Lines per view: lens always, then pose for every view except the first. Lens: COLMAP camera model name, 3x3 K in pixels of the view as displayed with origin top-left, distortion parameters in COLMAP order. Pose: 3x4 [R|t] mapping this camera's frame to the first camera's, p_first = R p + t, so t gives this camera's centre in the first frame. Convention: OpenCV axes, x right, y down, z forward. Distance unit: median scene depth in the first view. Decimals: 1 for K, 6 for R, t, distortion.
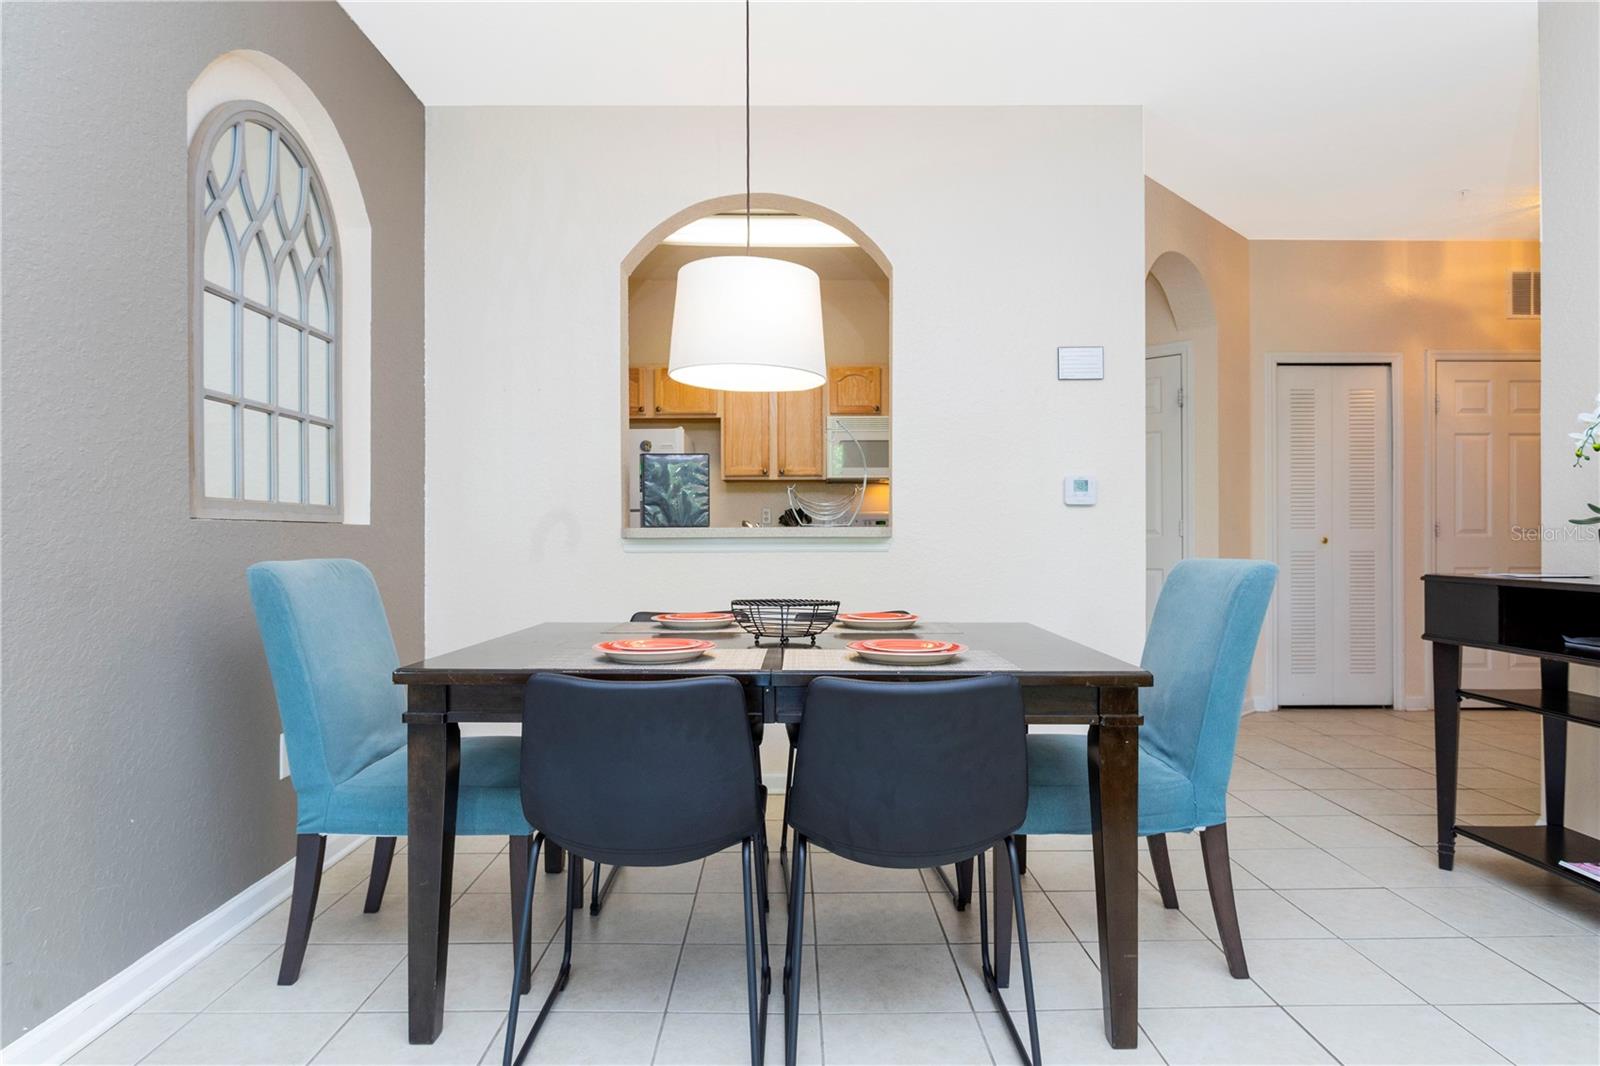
lens RADIAL K [[926.4, 0, 807.8], [0, 926.4, 527.7], [0, 0, 1]] dist [-0.008193, 0.000583]
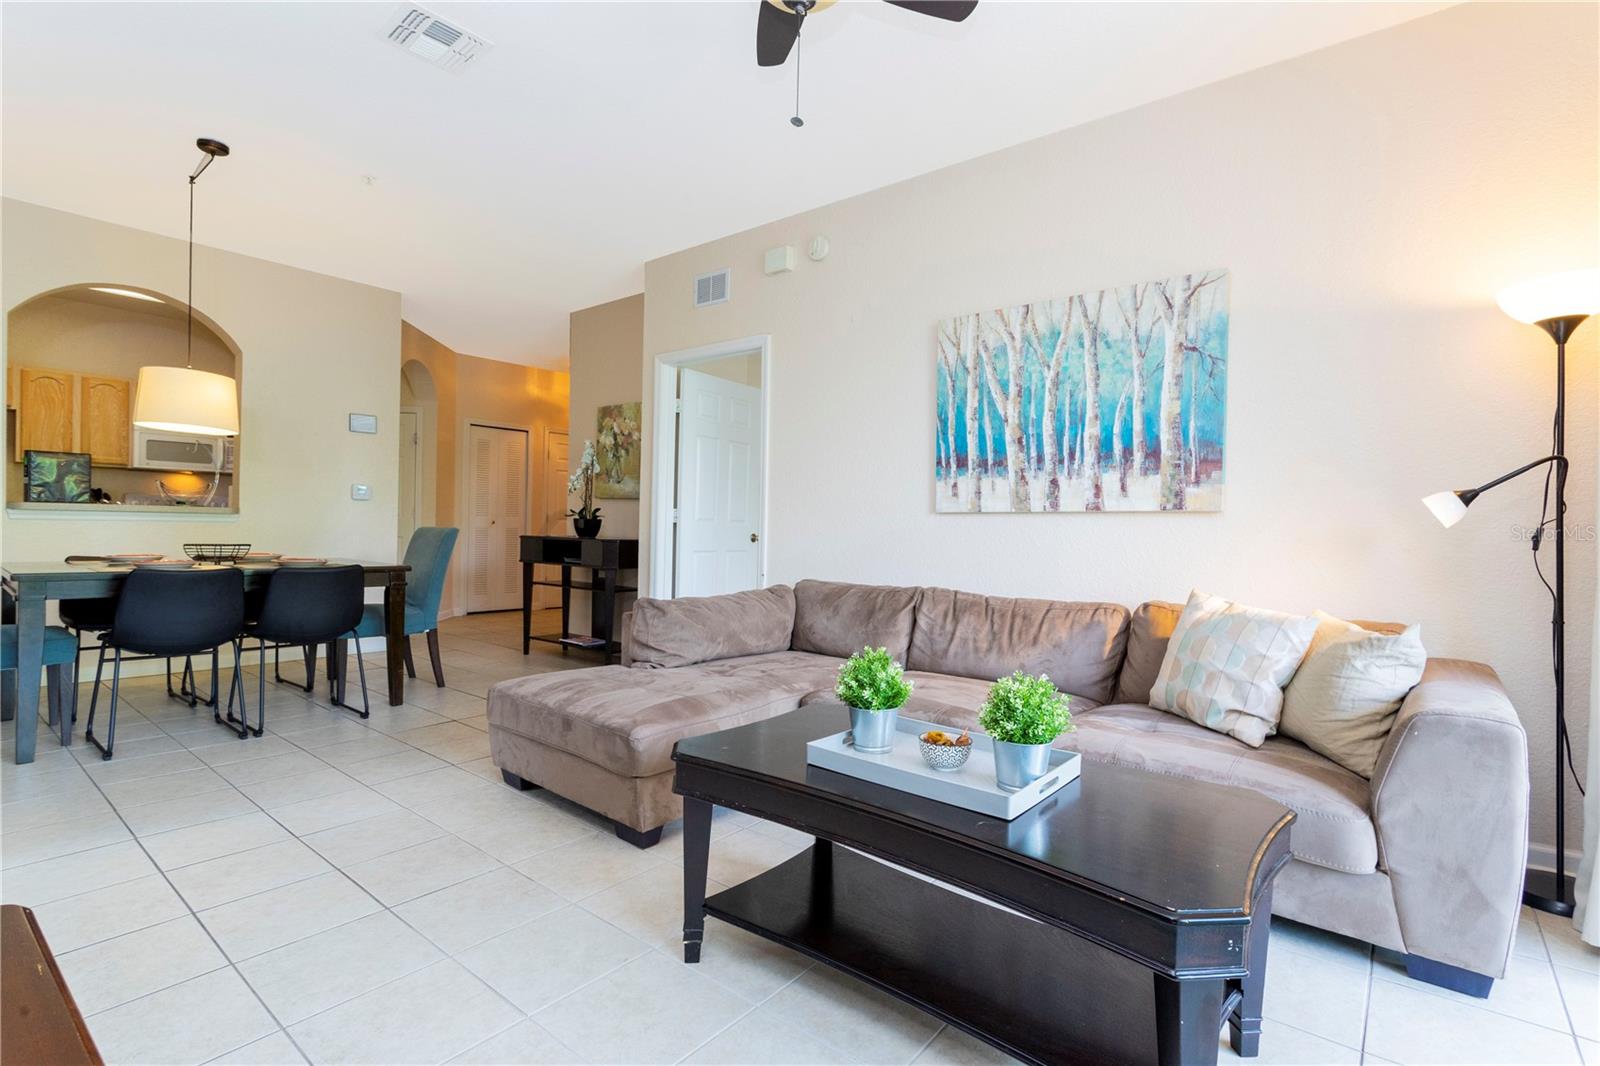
lens RADIAL K [[756.1, 0, 800.1], [0, 756.1, 532.4], [0, 0, 1]] dist [-0.004486, 0.003624]
pose [[0.645406, 0.011128, 0.763759, -0.298172], [-0.029804, 0.999499, 0.010622, -0.000469], [-0.763258, -0.029619, 0.645414, -0.662561]]
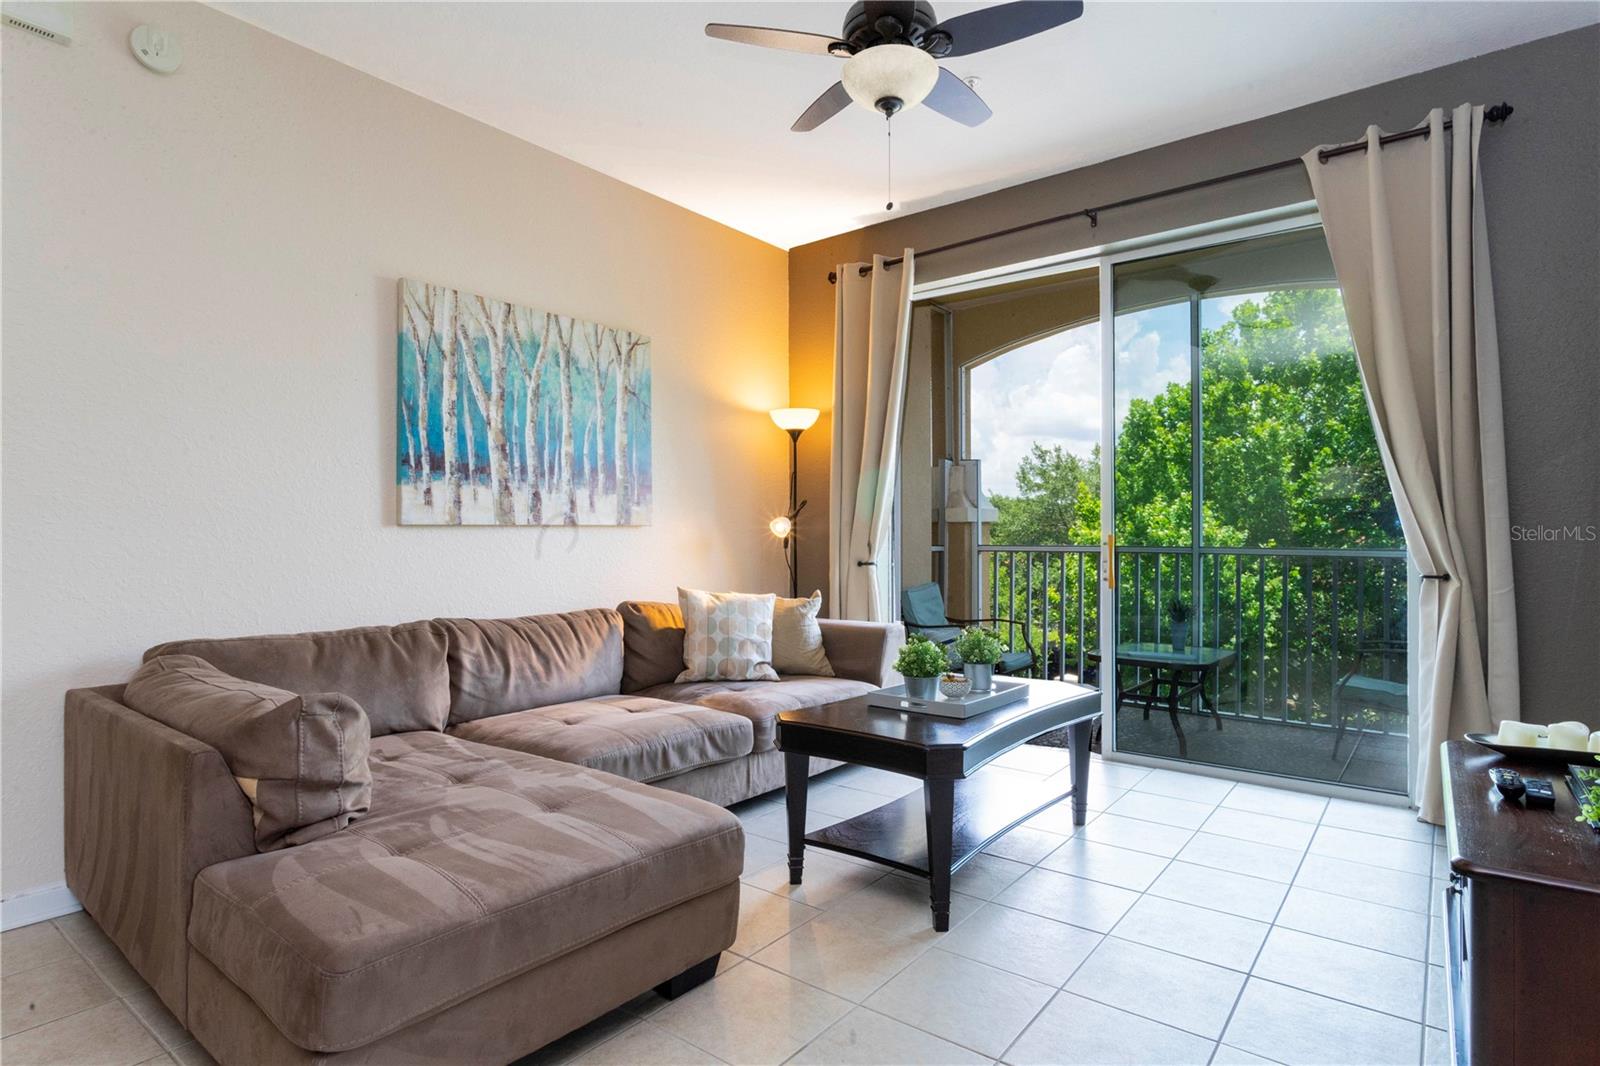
lens RADIAL K [[852.8, 0, 808.6], [0, 852.8, 525.1], [0, 0, 1]] dist [0.006986, -0.000220]
pose [[-0.781517, 0.016837, 0.623657, -0.289443], [0.000033, 0.999637, -0.026946, 0.002315], [-0.623884, -0.021038, -0.781234, 0.246789]]
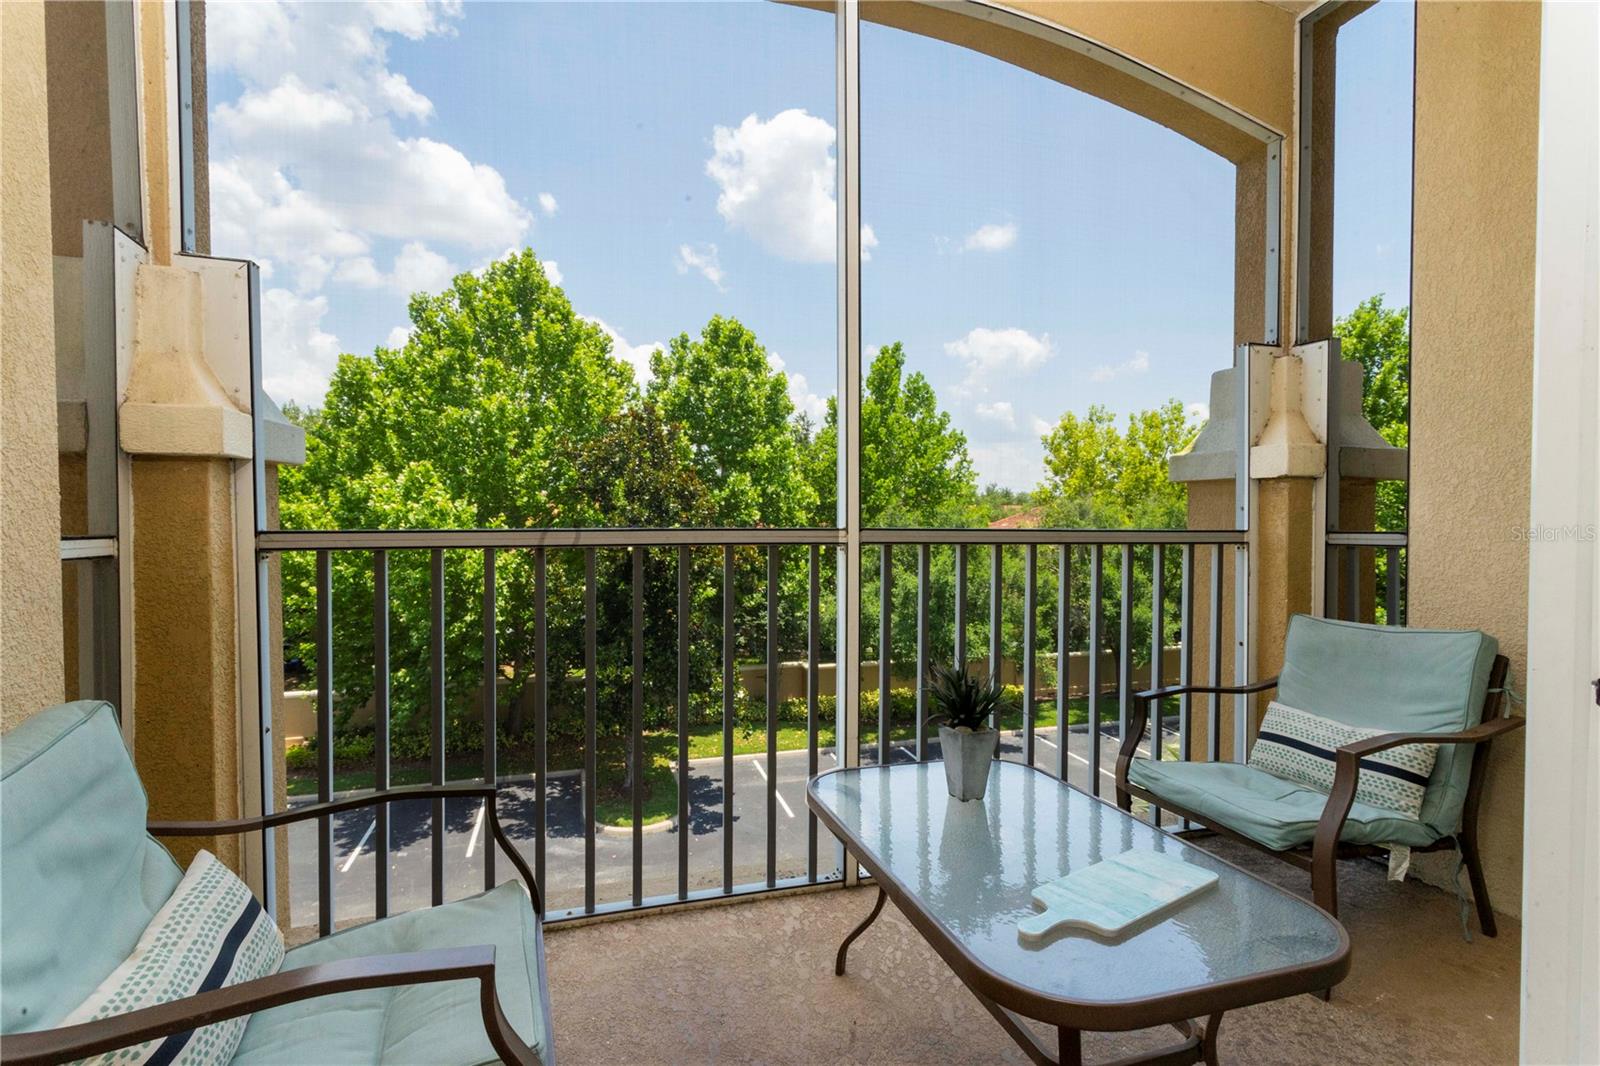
lens RADIAL K [[756.1, 0, 789.7], [0, 756.1, 534.1], [0, 0, 1]] dist [-0.004486, 0.003624]
pose [[-0.965141, 0.014448, -0.261333, 0.304794], [0.009251, 0.999734, 0.021105, -0.008434], [0.261568, 0.017952, -0.965018, -0.740626]]
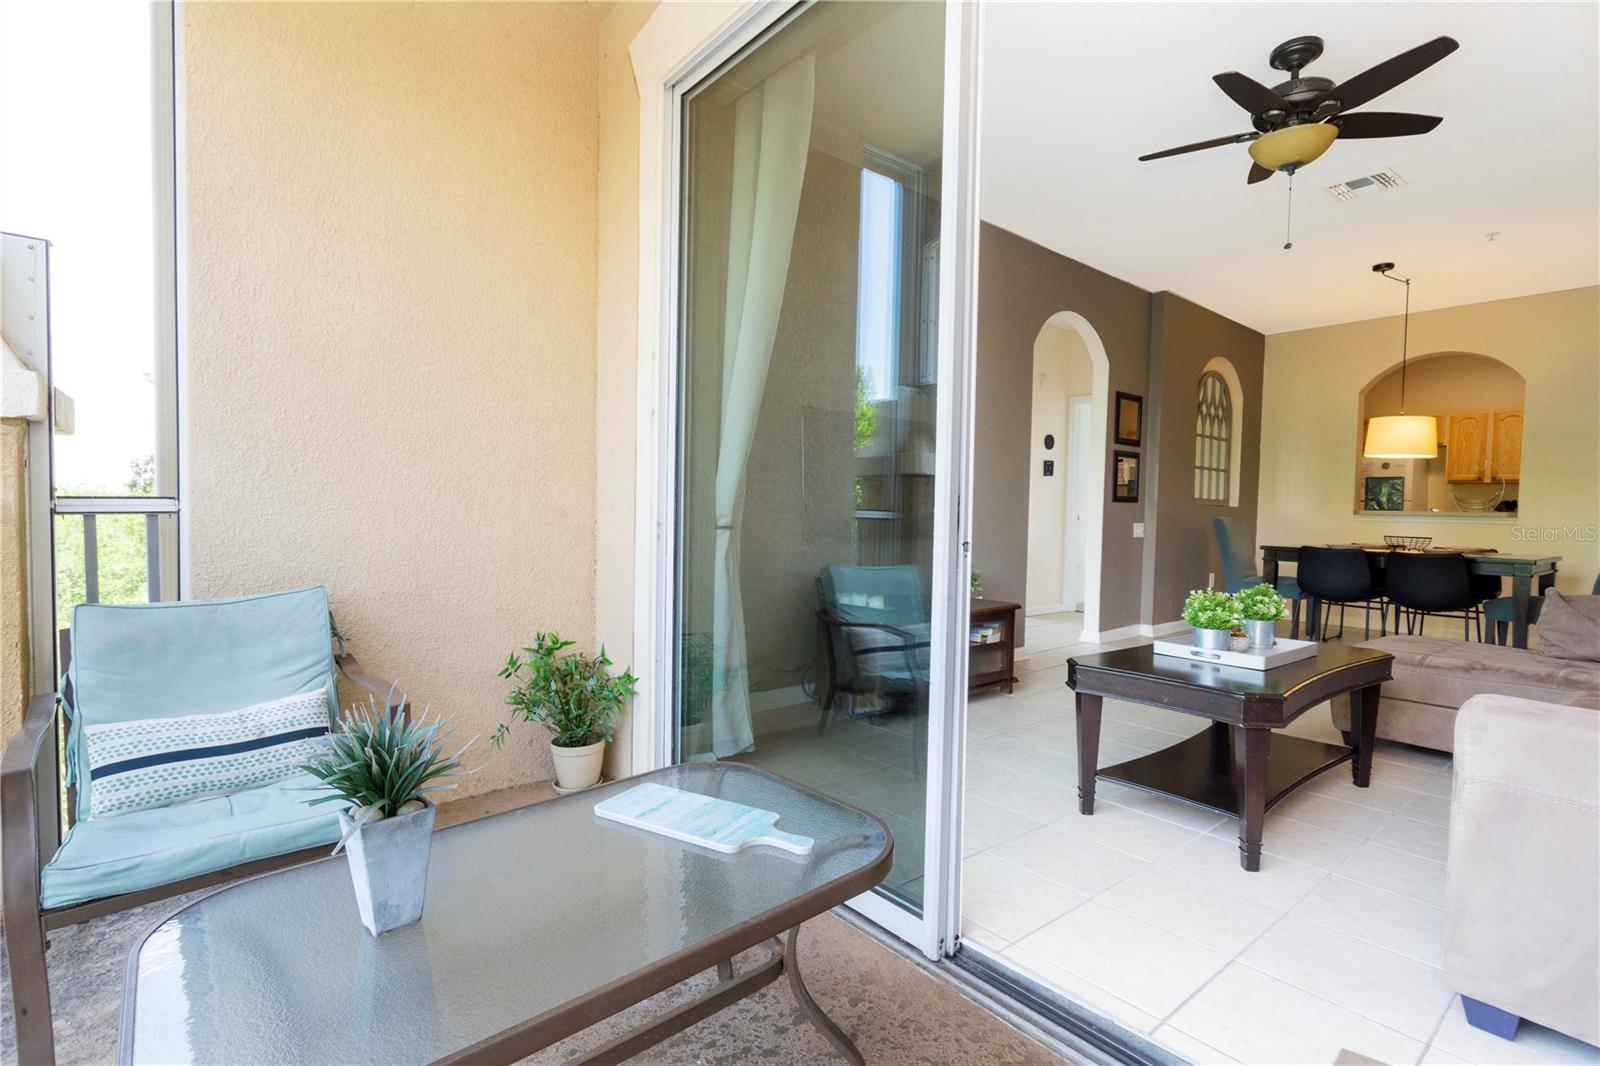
lens RADIAL K [[756.1, 0, 800.7], [0, 756.1, 533.4], [0, 0, 1]] dist [-0.004486, 0.003624]
pose [[0.627129, 0.044180, -0.777661, 0.390375], [-0.017854, 0.998943, 0.042354, 0.003437], [0.778710, -0.012677, 0.627255, -1.214913]]
